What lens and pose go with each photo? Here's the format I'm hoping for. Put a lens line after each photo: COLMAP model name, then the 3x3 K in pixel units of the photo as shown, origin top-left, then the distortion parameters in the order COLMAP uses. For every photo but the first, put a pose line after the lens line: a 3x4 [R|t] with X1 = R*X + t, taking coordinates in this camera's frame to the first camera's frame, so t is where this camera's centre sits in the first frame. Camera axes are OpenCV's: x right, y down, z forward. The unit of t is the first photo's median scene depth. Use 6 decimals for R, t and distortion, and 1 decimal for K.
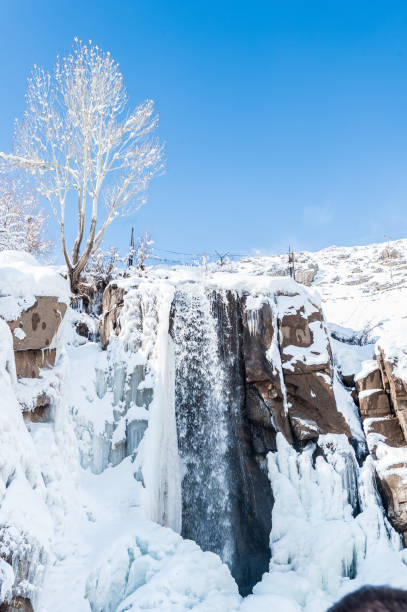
lens RADIAL K [[864.4, 0, 172.1], [0, 864.4, 394.1], [0, 0, 1]] dist [-0.007751, -0.012836]
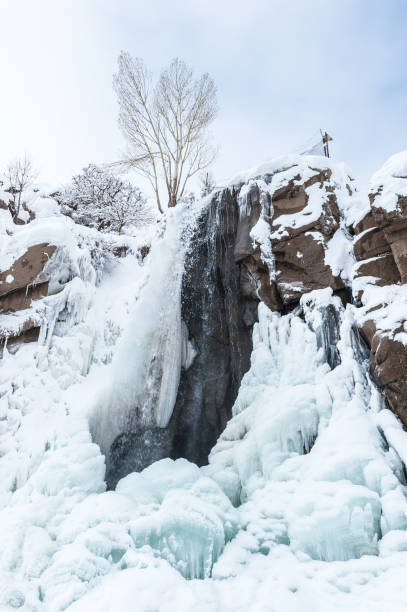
lens RADIAL K [[436.5, 0, 197.3], [0, 436.5, 327.7], [0, 0, 1]] dist [0.003403, -0.005335]
pose [[0.768162, -0.198680, -0.608649, 0.367073], [0.215302, 0.975431, -0.046681, 0.080366], [0.602970, -0.095185, 0.792065, 0.538873]]
